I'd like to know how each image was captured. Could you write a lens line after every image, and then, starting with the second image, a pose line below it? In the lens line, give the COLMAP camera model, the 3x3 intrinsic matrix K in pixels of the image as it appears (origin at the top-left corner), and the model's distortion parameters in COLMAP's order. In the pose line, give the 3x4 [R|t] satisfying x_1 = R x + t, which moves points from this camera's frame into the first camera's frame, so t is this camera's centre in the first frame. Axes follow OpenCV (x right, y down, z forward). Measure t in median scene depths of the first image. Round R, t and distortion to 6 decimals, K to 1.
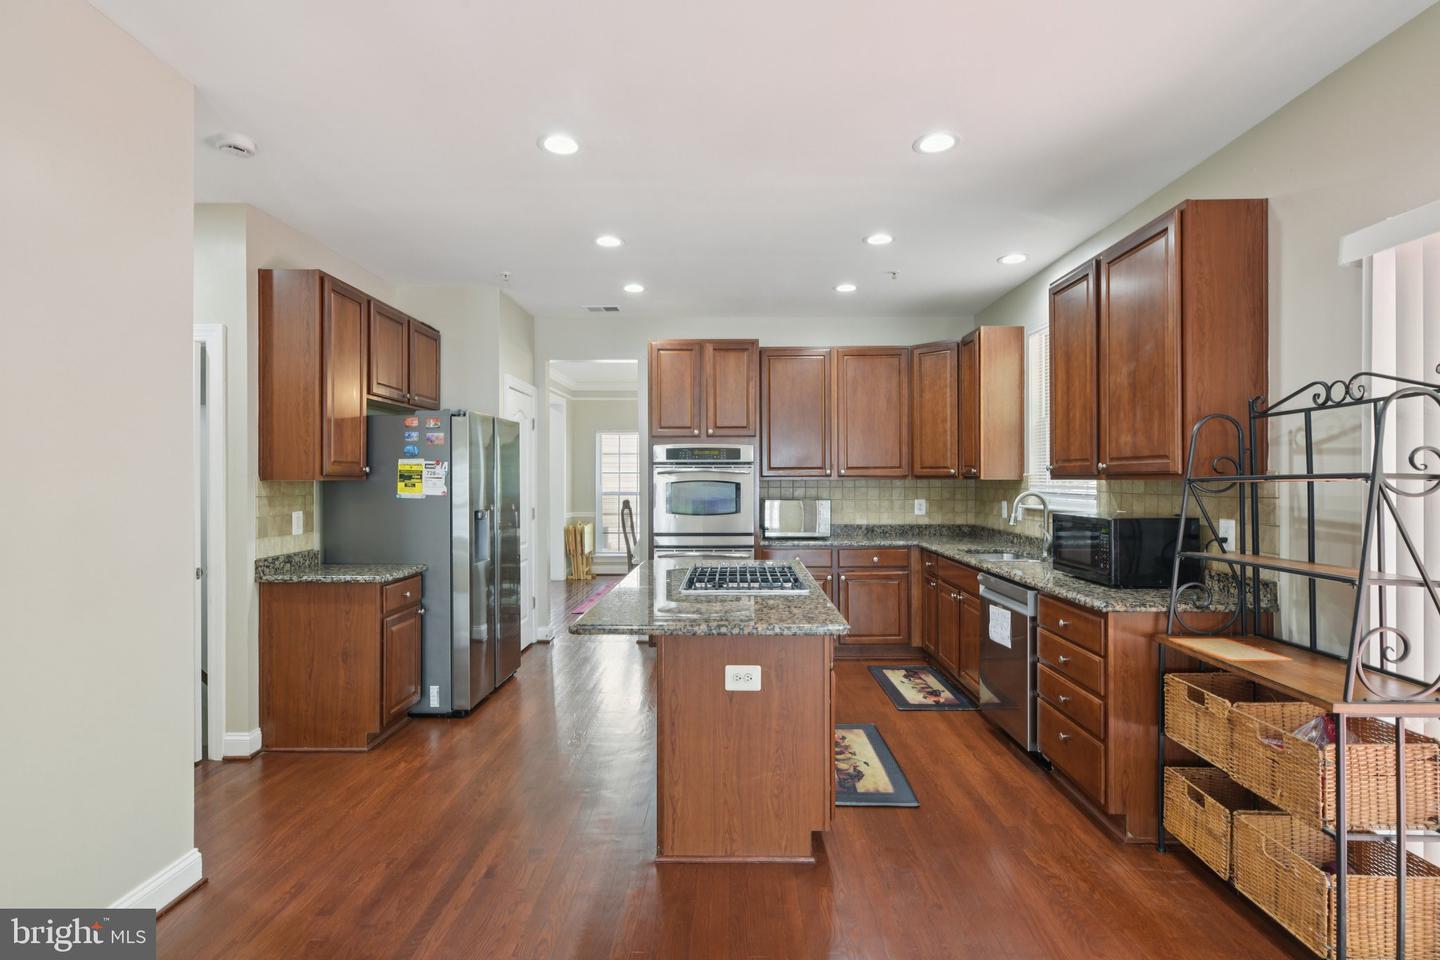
lens RADIAL K [[691.2, 0, 720.0], [0, 691.2, 480.0], [0, 0, 1]] dist [0.003817, 0.000089]
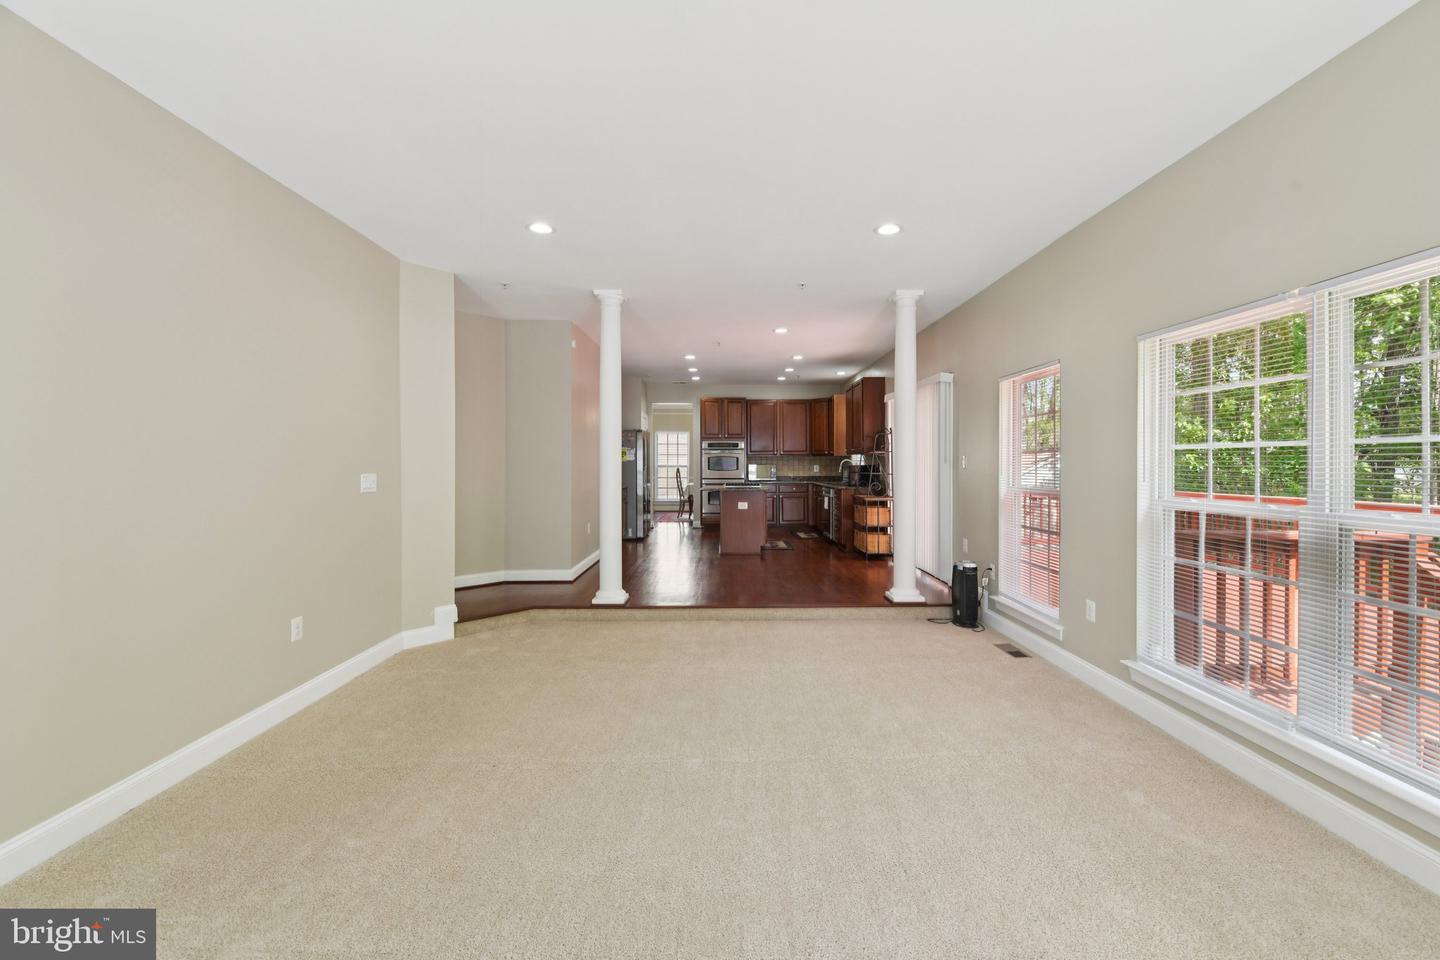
lens RADIAL K [[613.6, 0, 720.0], [0, 613.6, 480.0], [0, 0, 1]] dist [0.000587, 0.000065]
pose [[0.999812, 0.001879, 0.019282, -0.081504], [-0.002369, 0.999673, 0.025457, 0.031006], [-0.019228, -0.025498, 0.999490, -1.224216]]
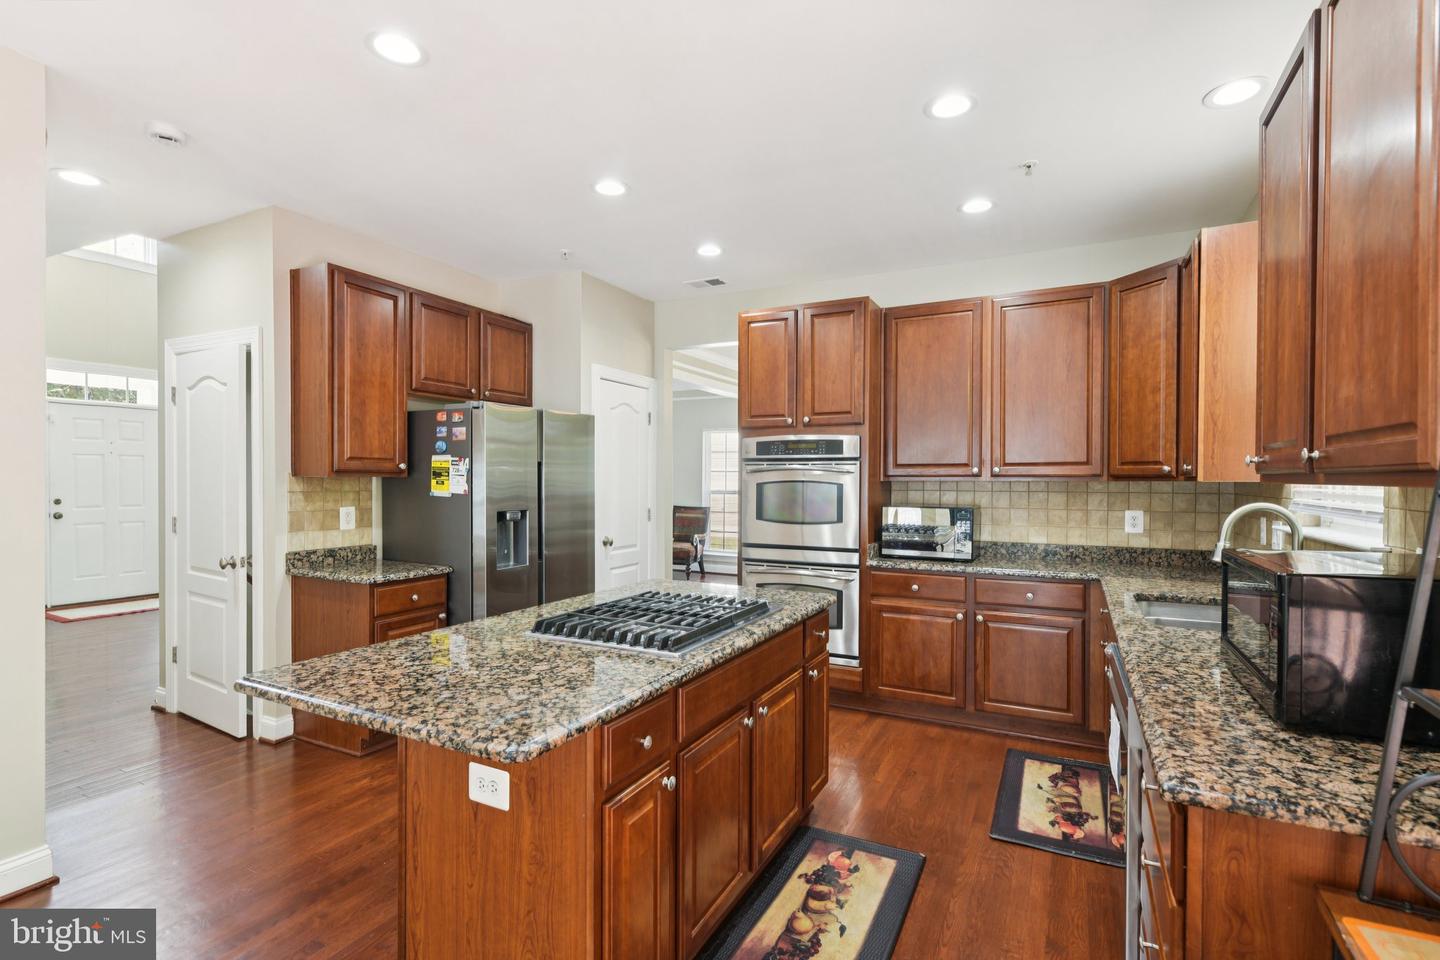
lens RADIAL K [[671.2, 0, 722.5], [0, 671.2, 489.7], [0, 0, 1]] dist [0.009269, -0.000436]
pose [[0.897252, 0.014295, -0.441287, 0.261516], [-0.007111, 0.999814, 0.017930, -0.001600], [0.441461, -0.012950, 0.897187, 0.278812]]
